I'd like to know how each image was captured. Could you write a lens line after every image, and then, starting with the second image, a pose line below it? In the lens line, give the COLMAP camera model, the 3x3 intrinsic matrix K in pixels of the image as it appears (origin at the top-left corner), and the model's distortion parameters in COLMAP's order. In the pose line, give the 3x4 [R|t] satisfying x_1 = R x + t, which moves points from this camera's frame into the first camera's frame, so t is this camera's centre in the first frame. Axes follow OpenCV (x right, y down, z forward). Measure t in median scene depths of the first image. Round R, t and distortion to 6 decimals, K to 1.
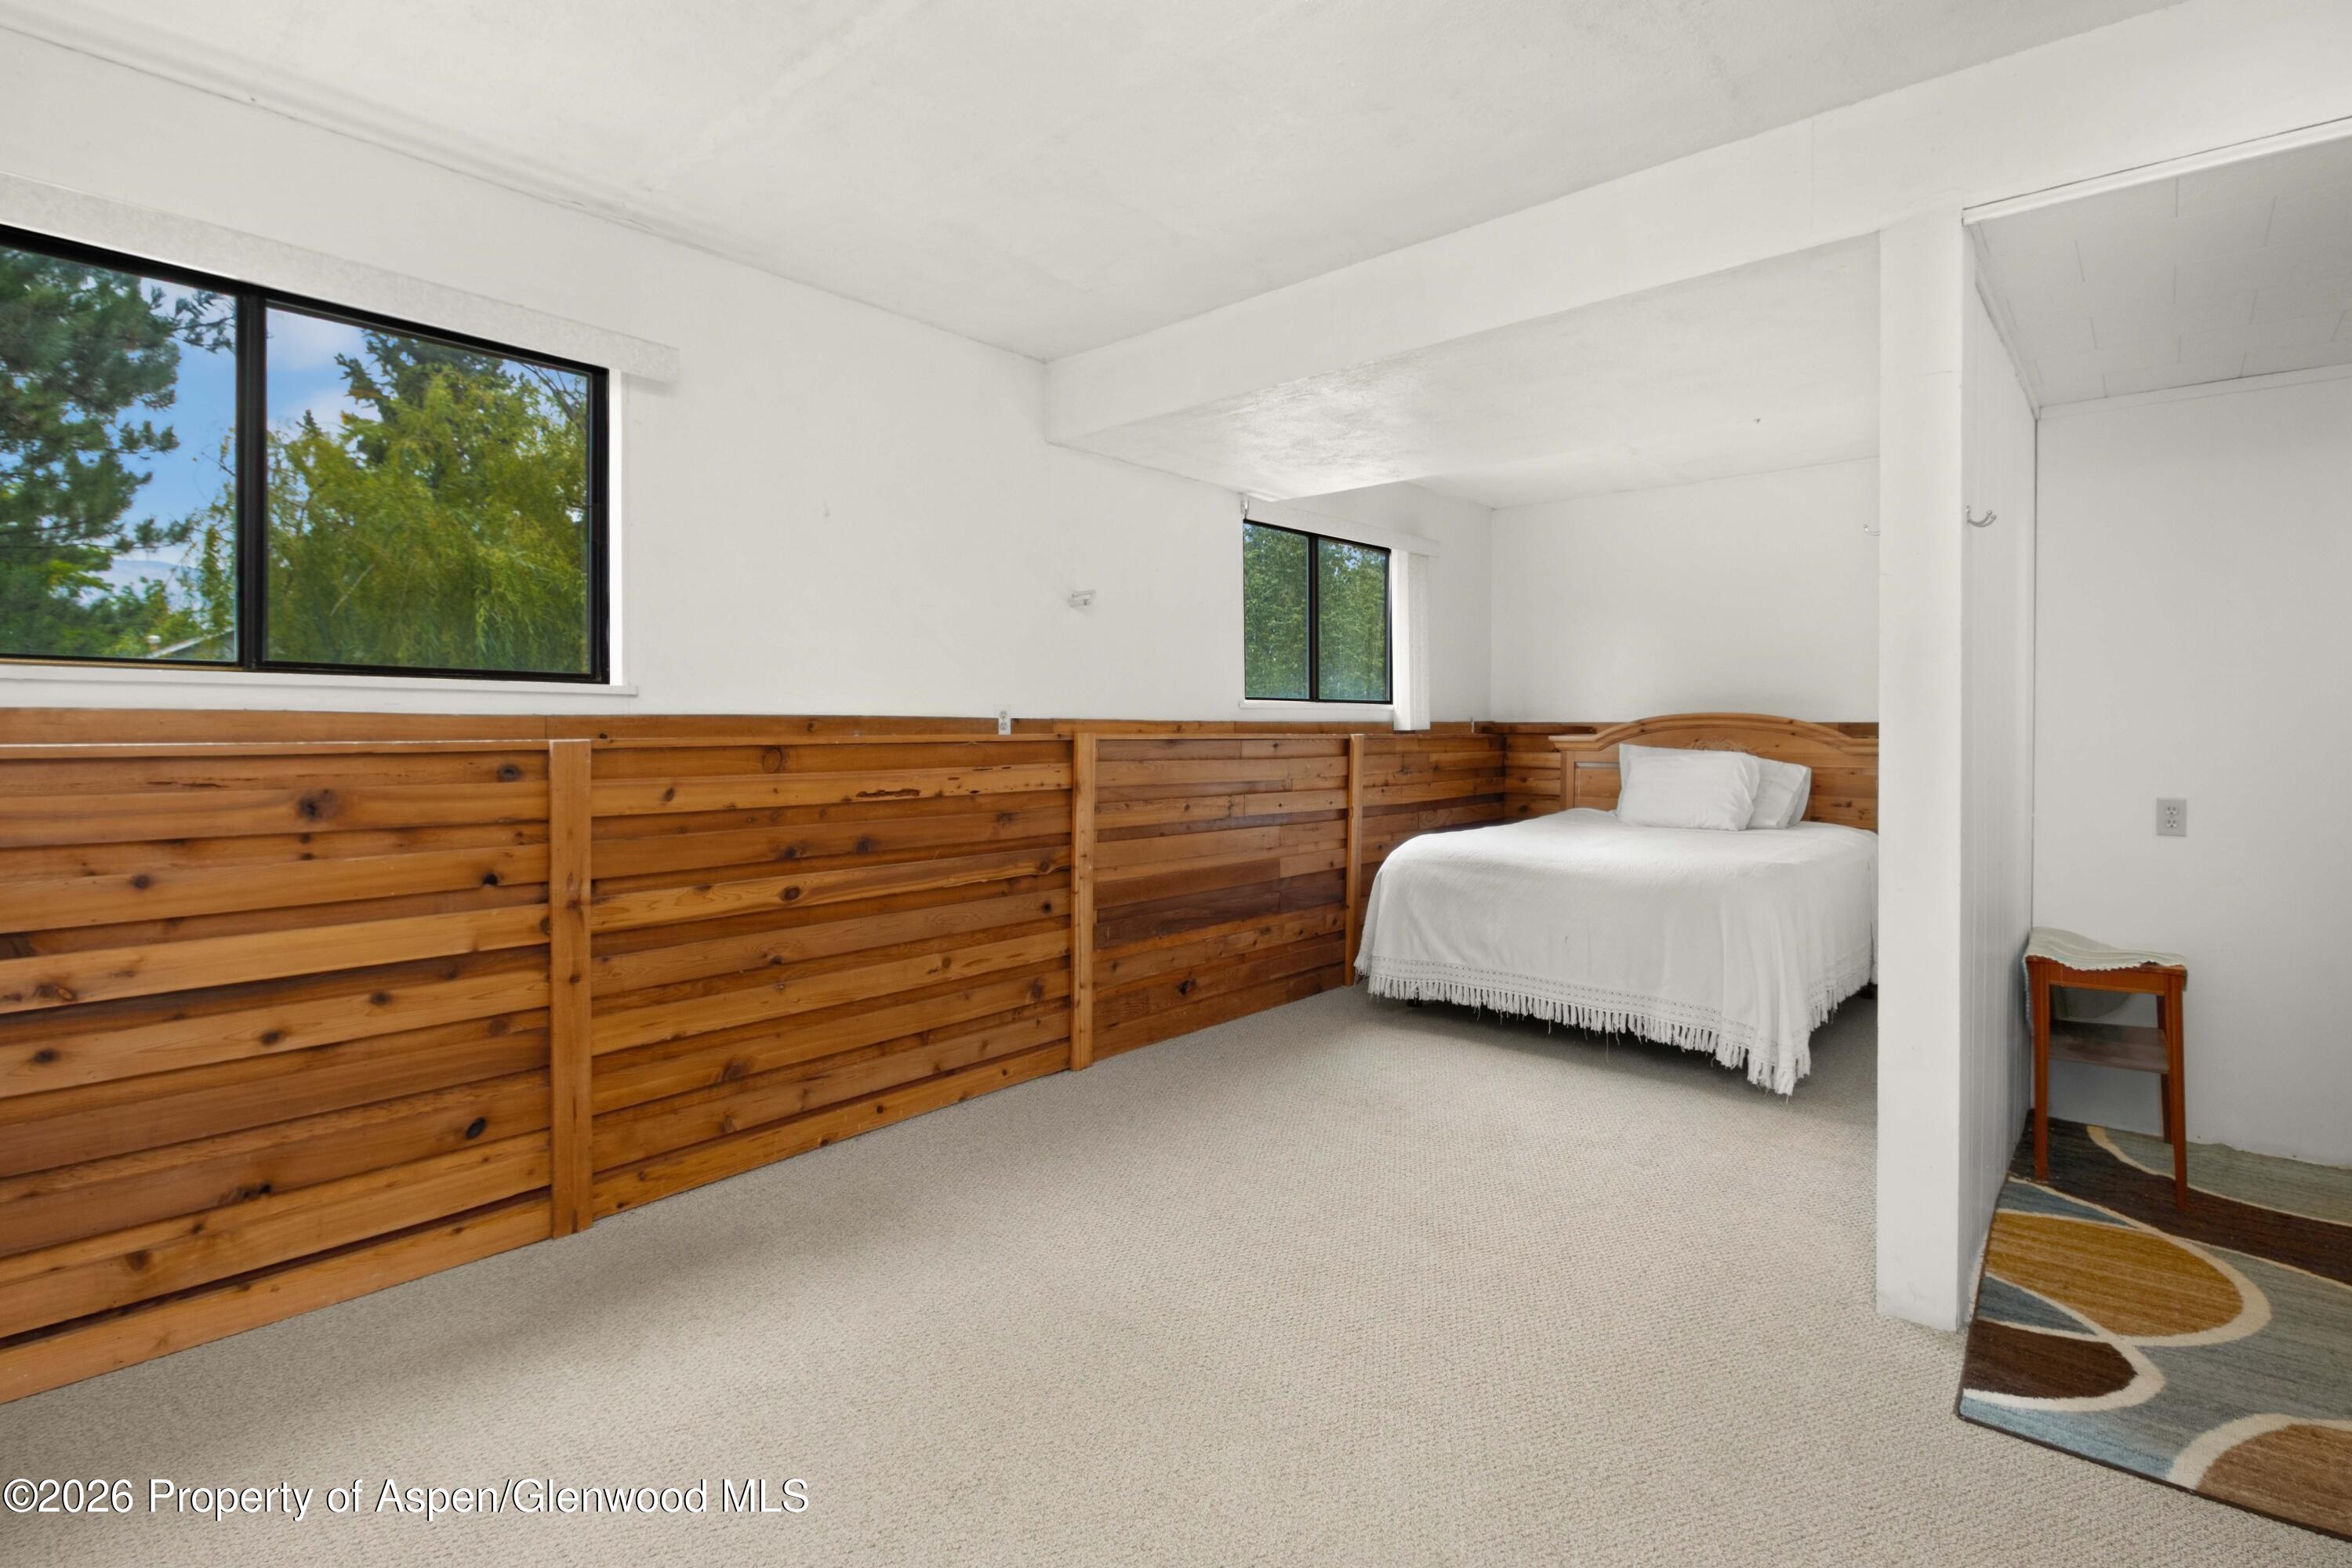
lens RADIAL K [[1139.0, 0, 1188.6], [0, 1139.0, 769.6], [0, 0, 1]] dist [0.003971, -0.000425]
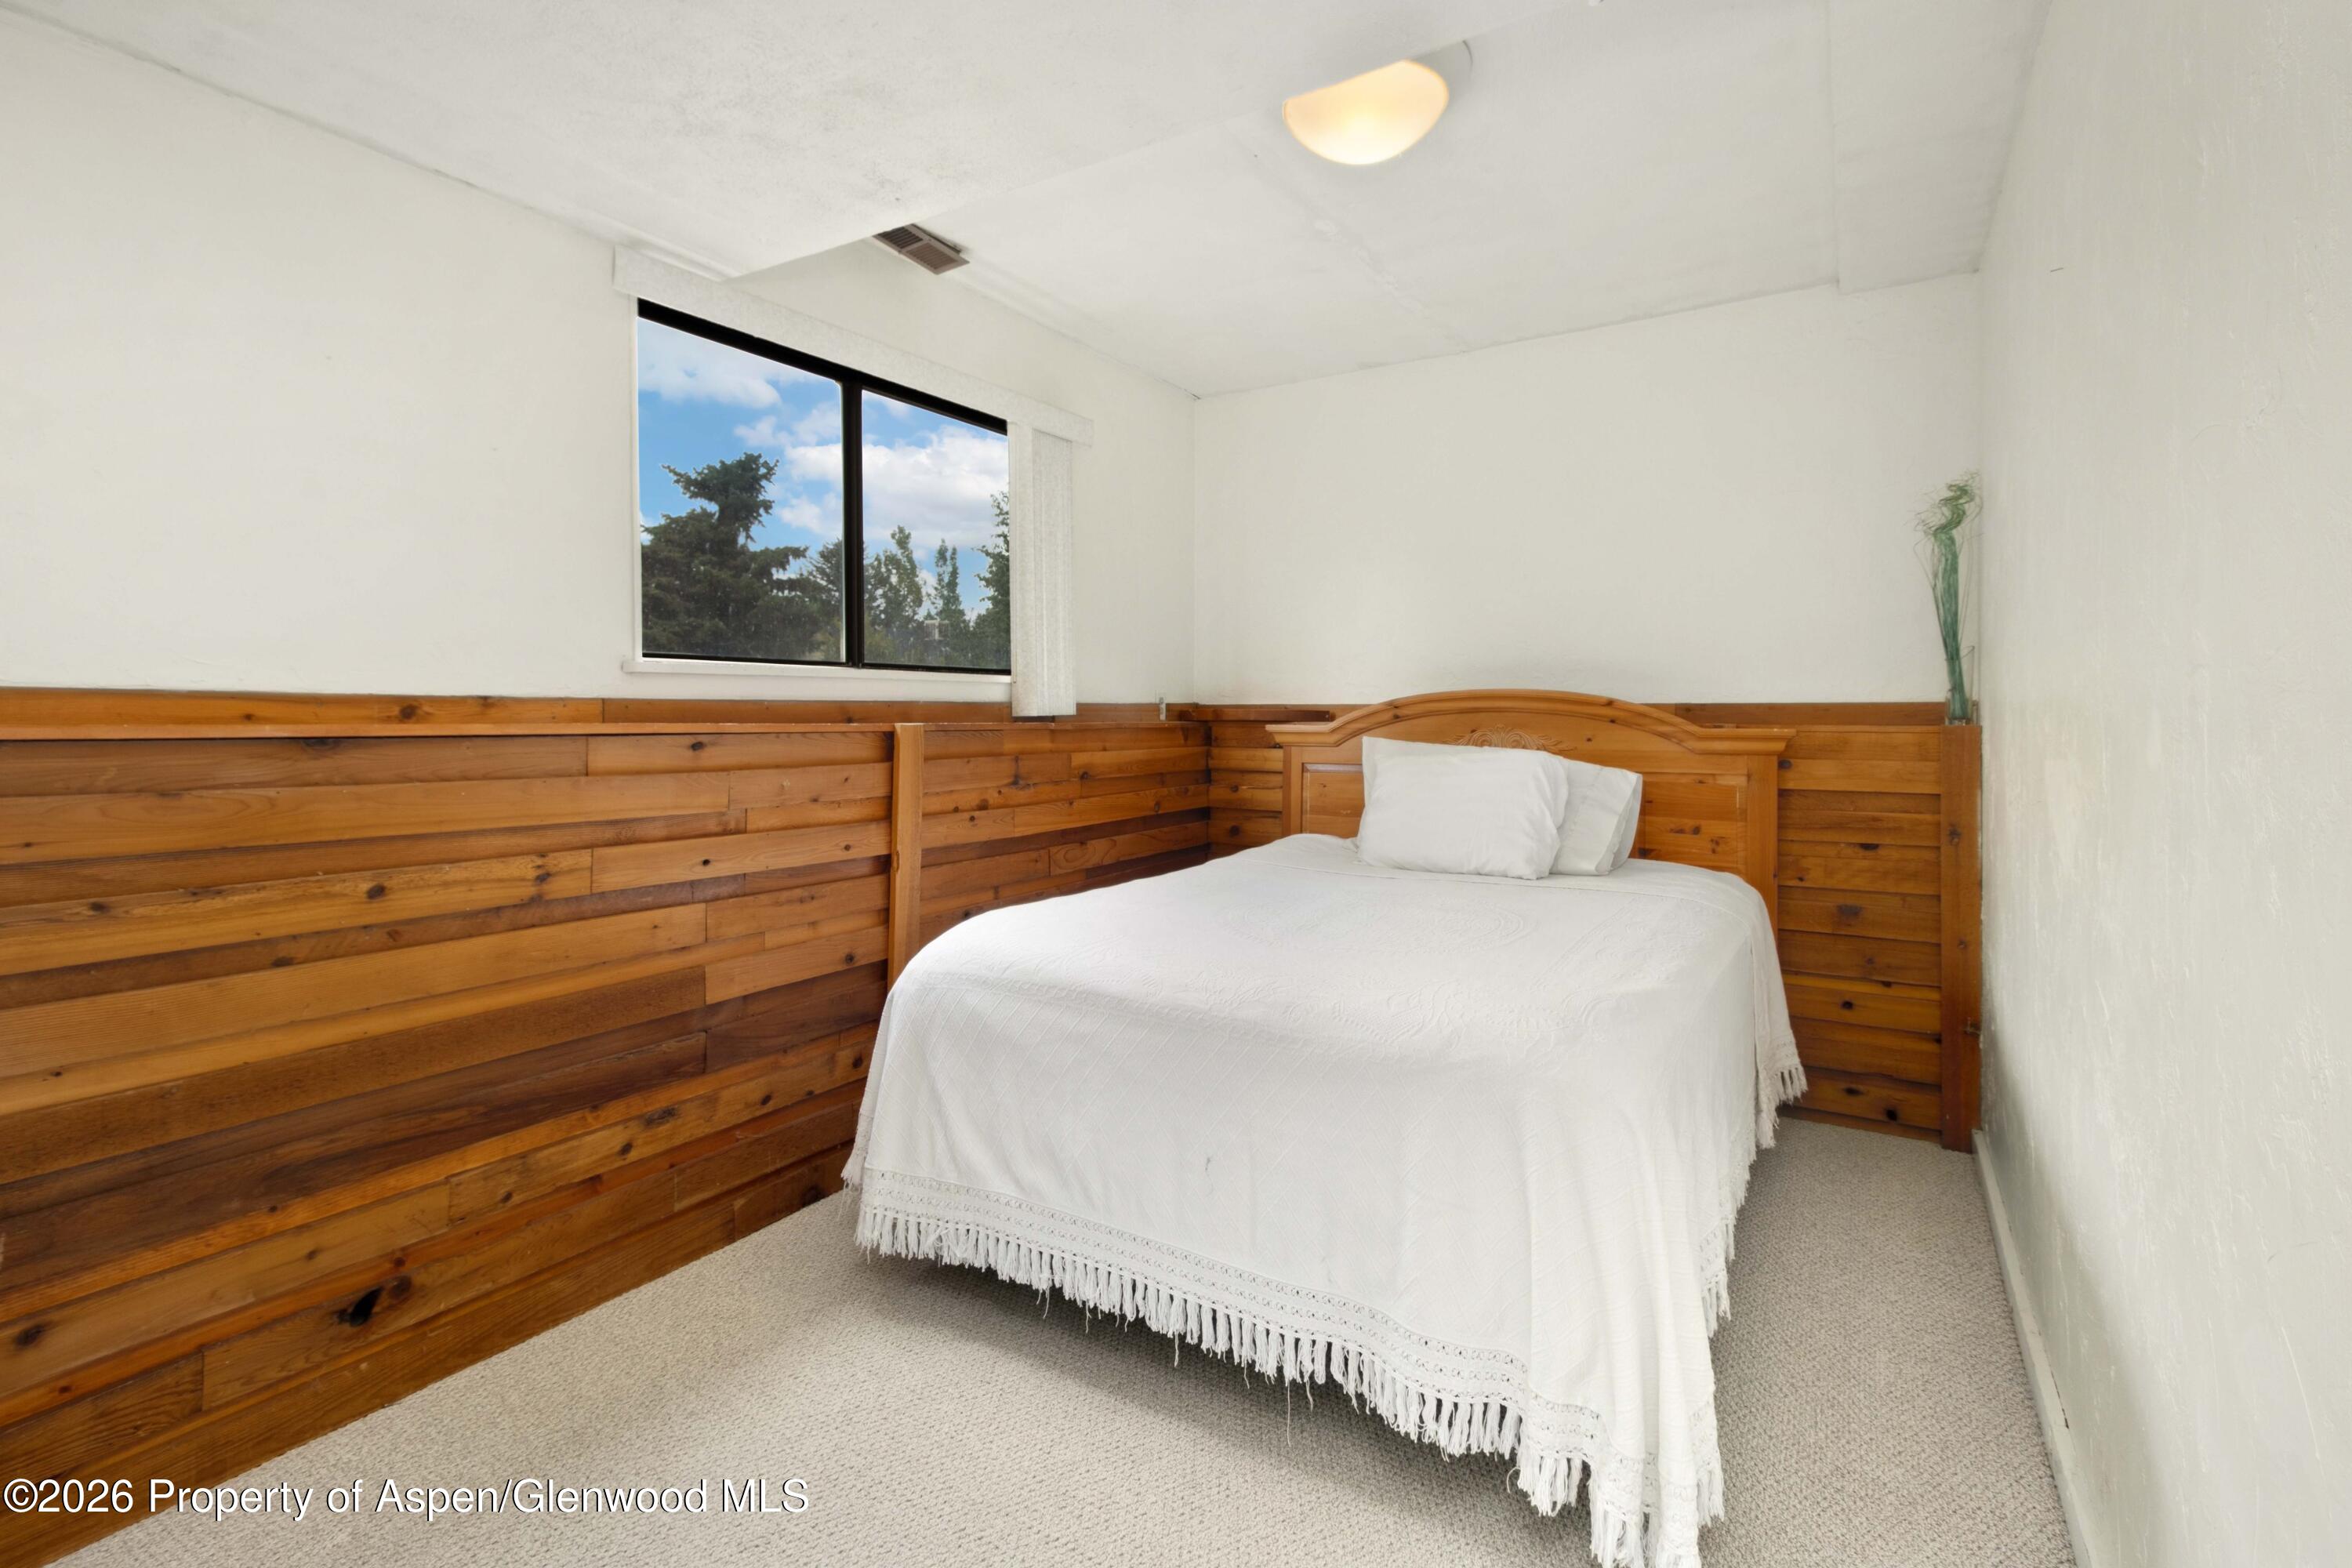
lens RADIAL K [[1139.0, 0, 1165.5], [0, 1139.0, 778.8], [0, 0, 1]] dist [0.003971, -0.000425]
pose [[0.987817, -0.010546, 0.155262, 0.201641], [0.007611, 0.999781, 0.019487, -0.014585], [-0.155434, -0.018068, 0.987681, 0.452292]]
